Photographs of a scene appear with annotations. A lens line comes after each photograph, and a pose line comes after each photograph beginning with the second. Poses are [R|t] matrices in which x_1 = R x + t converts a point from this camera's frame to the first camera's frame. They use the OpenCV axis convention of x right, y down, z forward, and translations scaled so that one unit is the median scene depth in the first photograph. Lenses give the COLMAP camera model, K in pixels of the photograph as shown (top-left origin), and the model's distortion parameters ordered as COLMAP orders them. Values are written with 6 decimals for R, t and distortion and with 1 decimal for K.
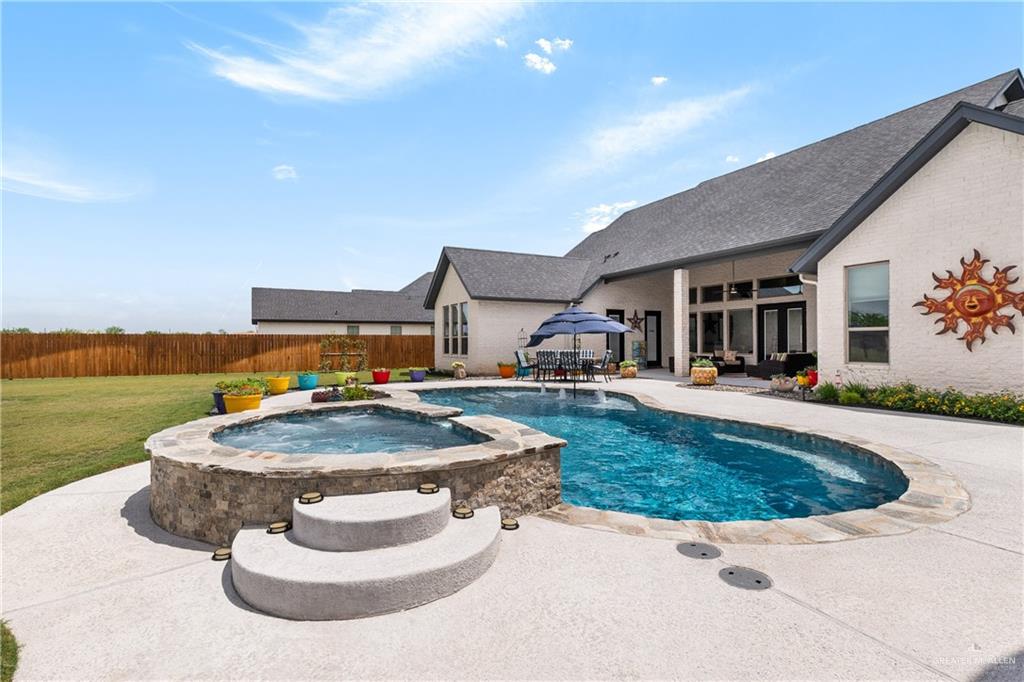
lens RADIAL K [[518.2, 0, 506.9], [0, 518.2, 342.8], [0, 0, 1]] dist [0.006144, 0.000576]
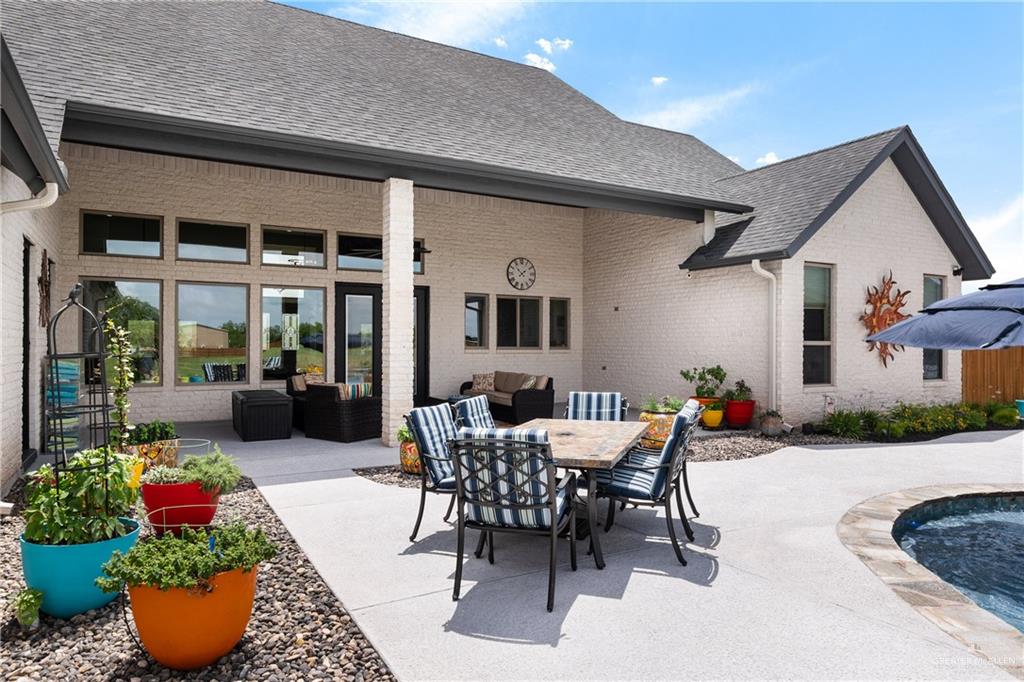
lens RADIAL K [[654.8, 0, 512.9], [0, 654.8, 344.0], [0, 0, 1]] dist [0.002520, 0.001647]
pose [[-0.087991, 0.005749, 0.996105, -0.228413], [-0.001827, 0.999981, -0.005933, -0.013823], [-0.996120, -0.002342, -0.087979, 1.225267]]
